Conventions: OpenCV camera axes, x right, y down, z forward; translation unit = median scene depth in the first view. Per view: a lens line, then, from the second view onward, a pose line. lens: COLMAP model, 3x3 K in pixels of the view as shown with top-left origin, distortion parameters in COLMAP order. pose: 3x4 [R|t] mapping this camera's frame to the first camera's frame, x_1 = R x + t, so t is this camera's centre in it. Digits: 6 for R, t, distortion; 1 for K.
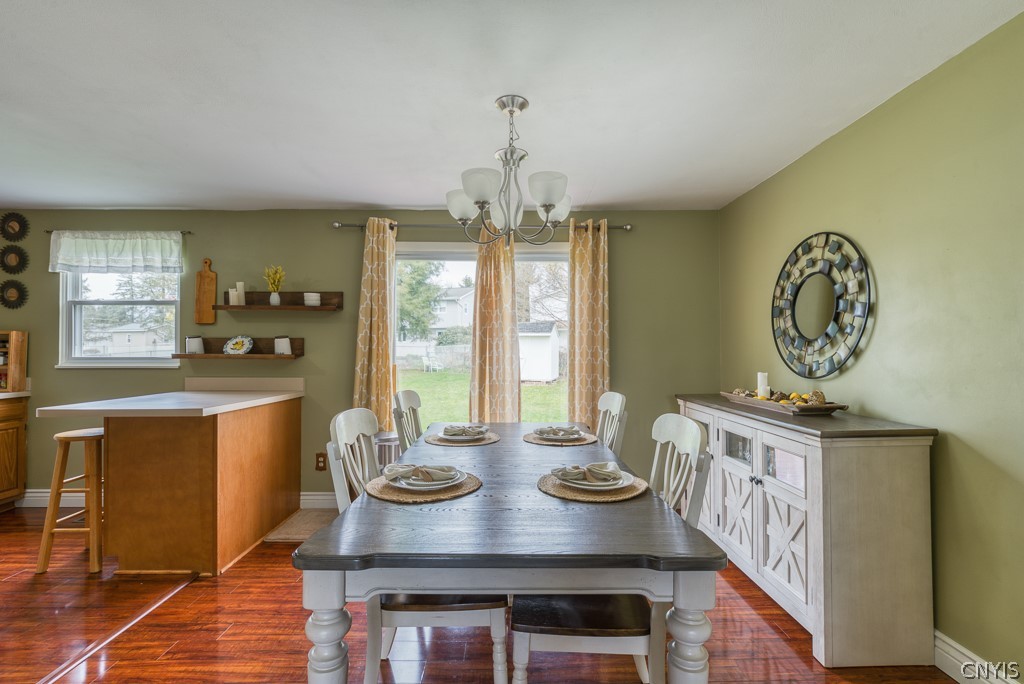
lens RADIAL K [[471.0, 0, 507.6], [0, 471.0, 346.8], [0, 0, 1]] dist [-0.023188, 0.013795]
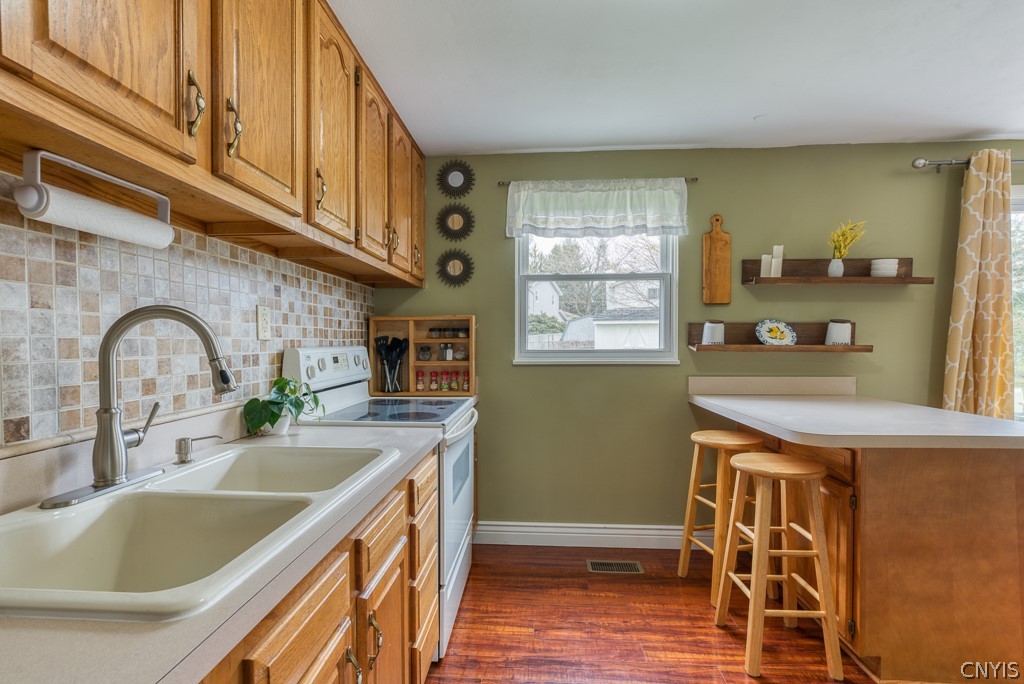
lens RADIAL K [[479.3, 0, 503.9], [0, 479.3, 347.8], [0, 0, 1]] dist [0.000629, 0.000290]
pose [[0.997613, -0.003311, -0.068977, -0.934148], [0.004907, 0.999724, 0.022979, 0.001006], [0.068881, -0.023263, 0.997354, 0.223416]]
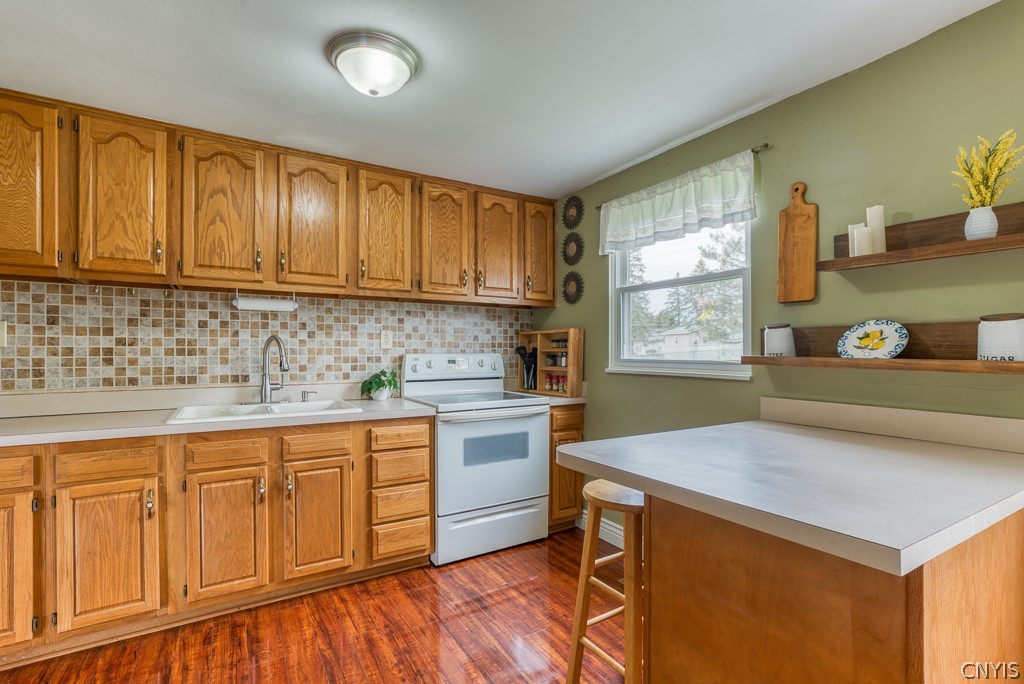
lens RADIAL K [[471.0, 0, 507.6], [0, 471.0, 346.8], [0, 0, 1]] dist [-0.023188, 0.013795]
pose [[0.517737, -0.005810, -0.855520, -0.355659], [0.005453, 0.999979, -0.003491, 0.003510], [0.855522, -0.002858, 0.517758, 0.429725]]
